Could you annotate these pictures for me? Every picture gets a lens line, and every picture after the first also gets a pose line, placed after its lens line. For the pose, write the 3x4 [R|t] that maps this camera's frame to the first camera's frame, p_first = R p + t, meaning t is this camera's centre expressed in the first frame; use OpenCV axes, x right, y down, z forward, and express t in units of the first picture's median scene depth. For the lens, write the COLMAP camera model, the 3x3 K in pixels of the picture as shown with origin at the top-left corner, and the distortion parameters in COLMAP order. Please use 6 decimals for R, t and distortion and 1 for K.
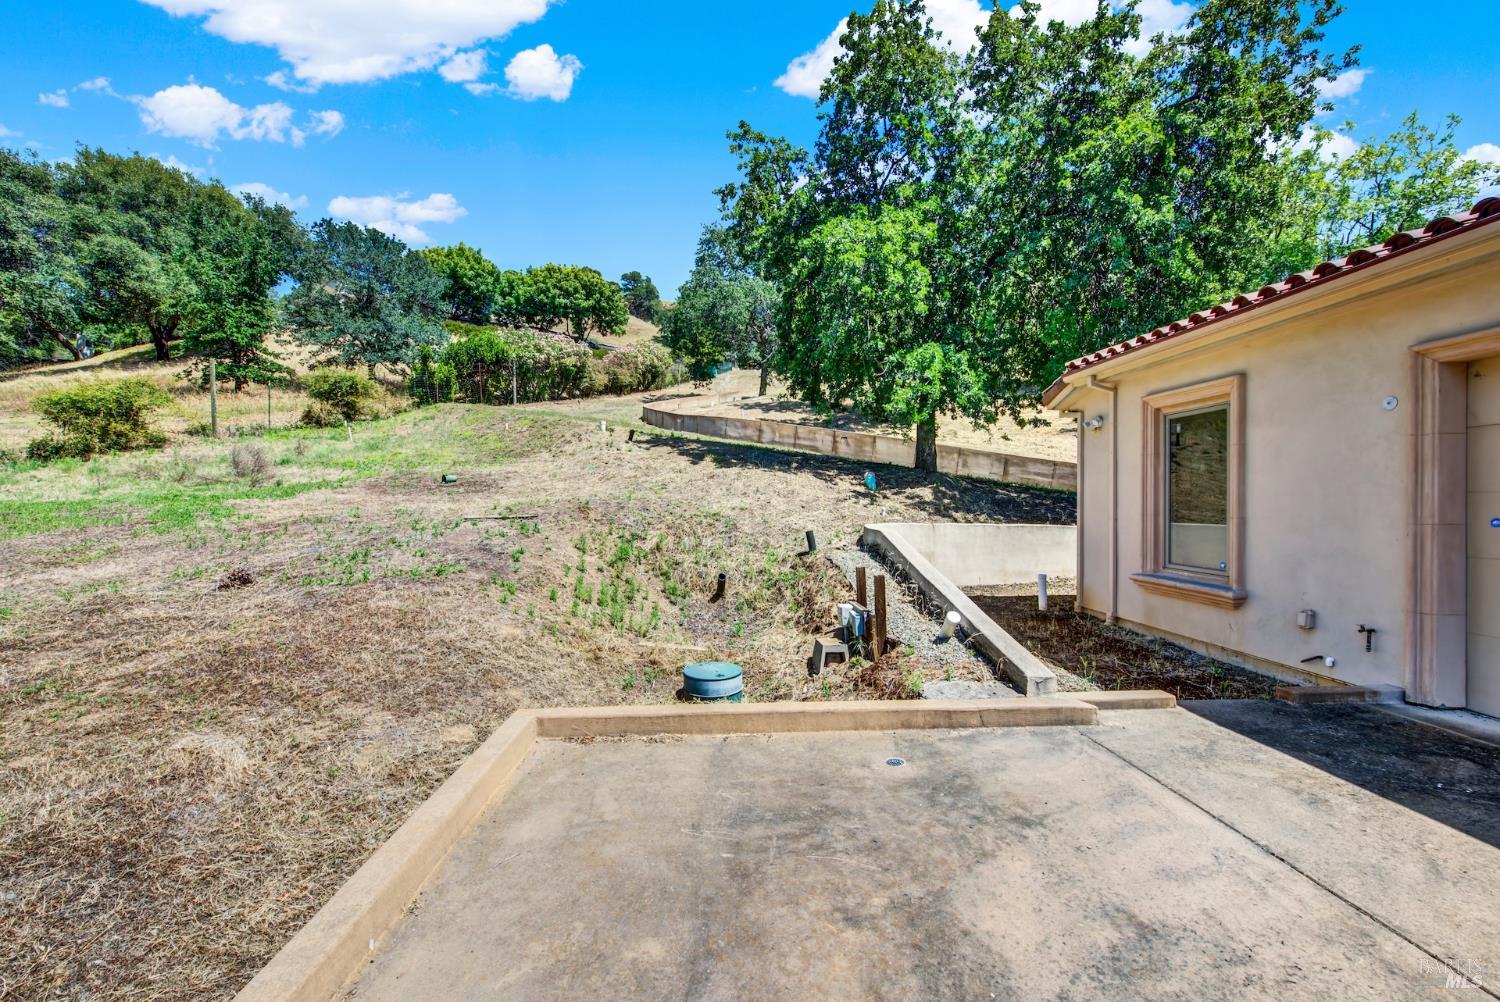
lens RADIAL K [[598.0, 0, 749.6], [0, 598.0, 505.6], [0, 0, 1]] dist [0.003903, -0.002911]
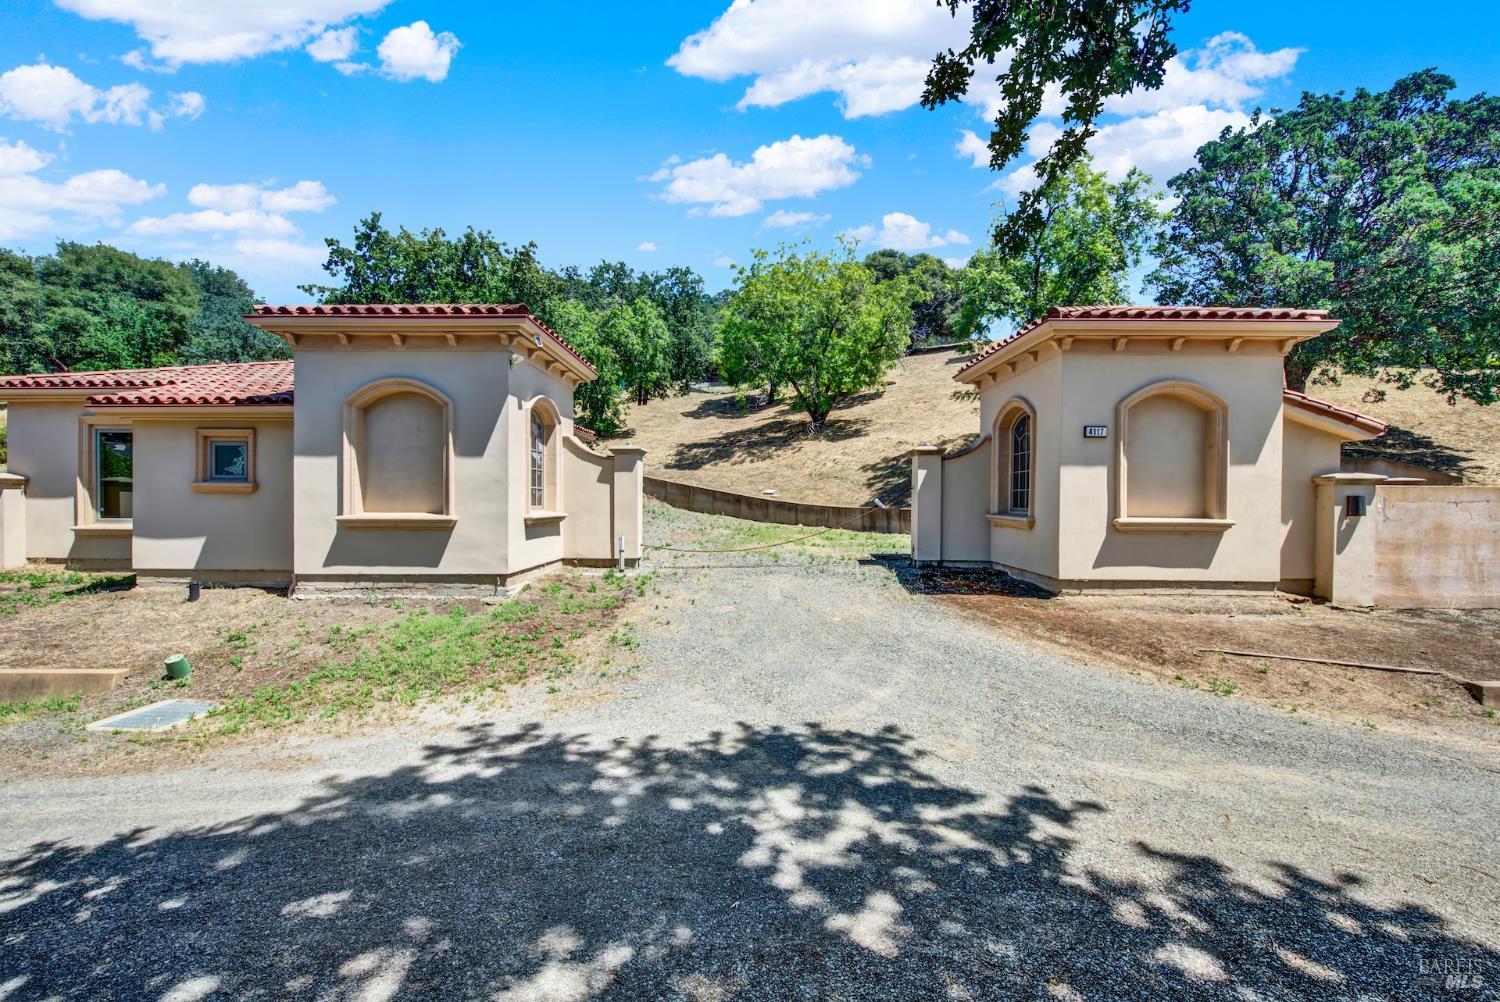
lens RADIAL K [[598.0, 0, 749.9], [0, 598.0, 502.9], [0, 0, 1]] dist [0.003903, -0.002911]
pose [[0.998188, 0.003516, -0.060078, 1.645087], [-0.003626, 0.999992, -0.001720, 0.031603], [0.060071, 0.001935, 0.998192, -0.840600]]
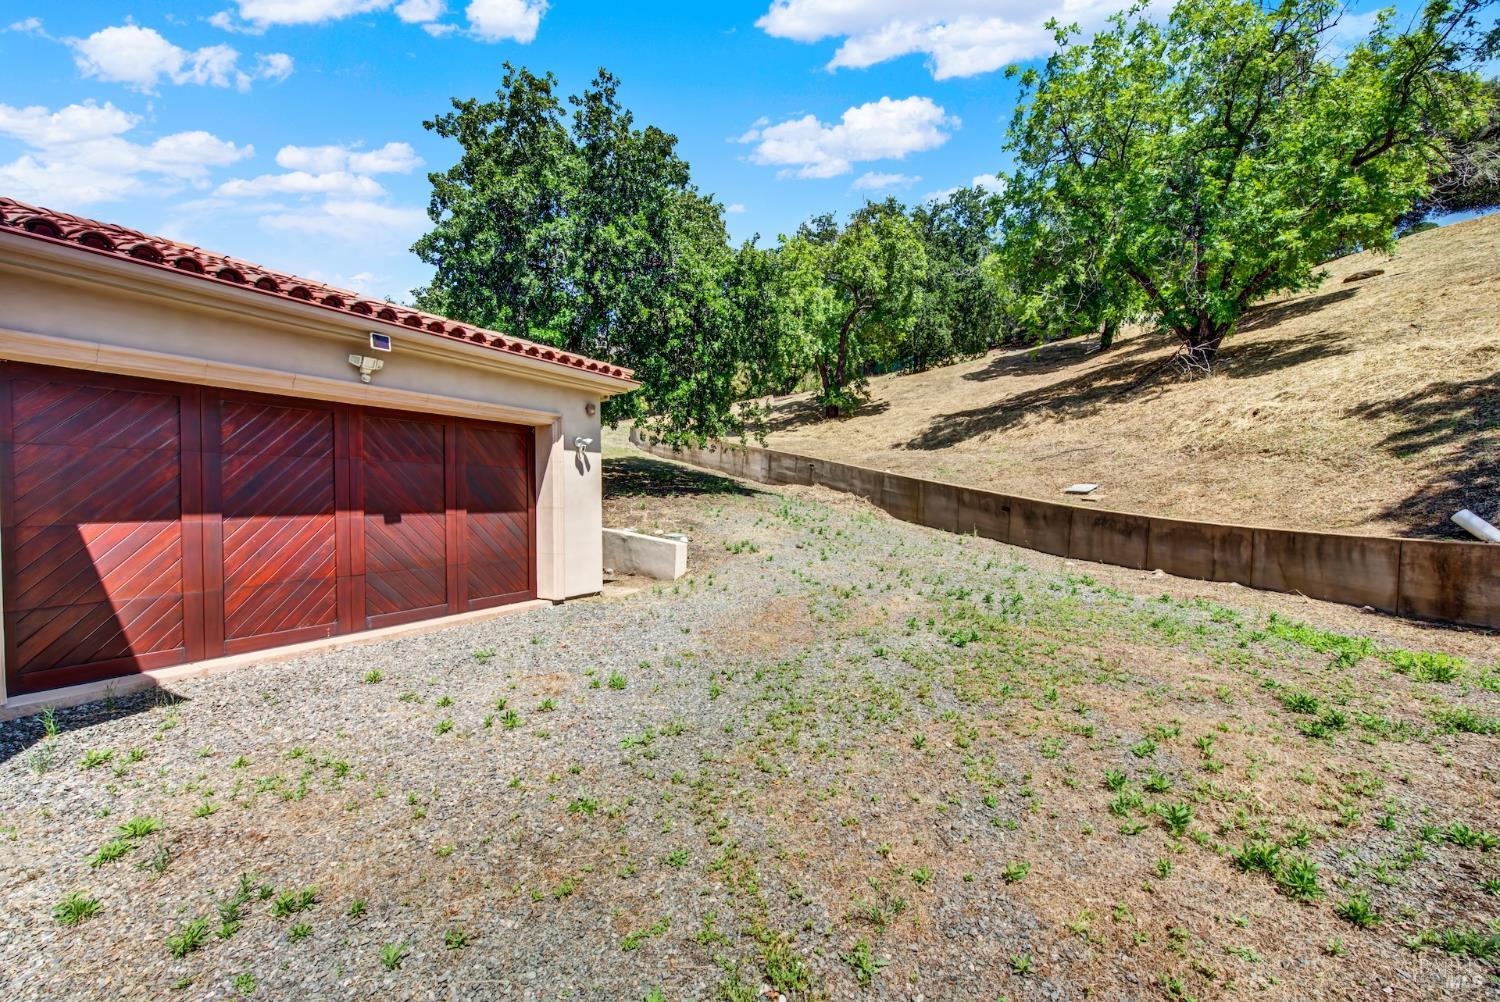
lens RADIAL K [[598.0, 0, 748.5], [0, 598.0, 504.8], [0, 0, 1]] dist [0.003903, -0.002911]
pose [[0.835891, 0.003383, -0.548886, 1.673064], [0.002388, 0.999949, 0.009801, 0.003348], [0.548891, -0.009504, 0.835840, 0.161341]]
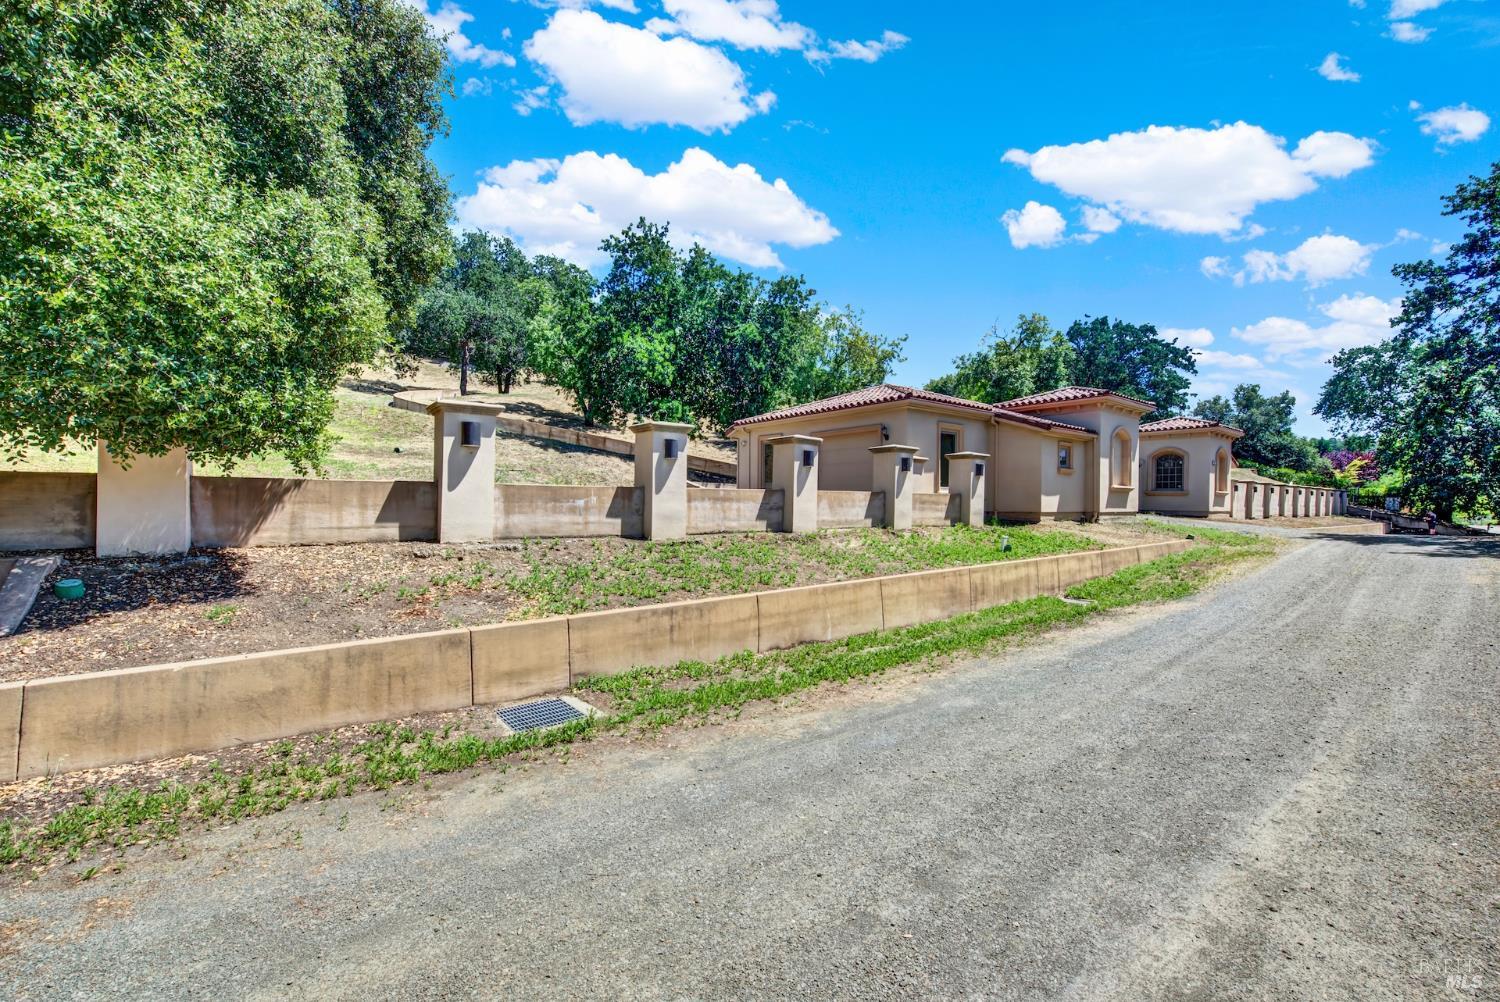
lens RADIAL K [[598.0, 0, 749.1], [0, 598.0, 503.5], [0, 0, 1]] dist [0.003903, -0.002911]
pose [[0.817091, 0.002912, 0.576502, -0.703532], [-0.003073, 0.999995, -0.000695, 0.101845], [-0.576501, -0.001204, 0.817095, -0.911090]]
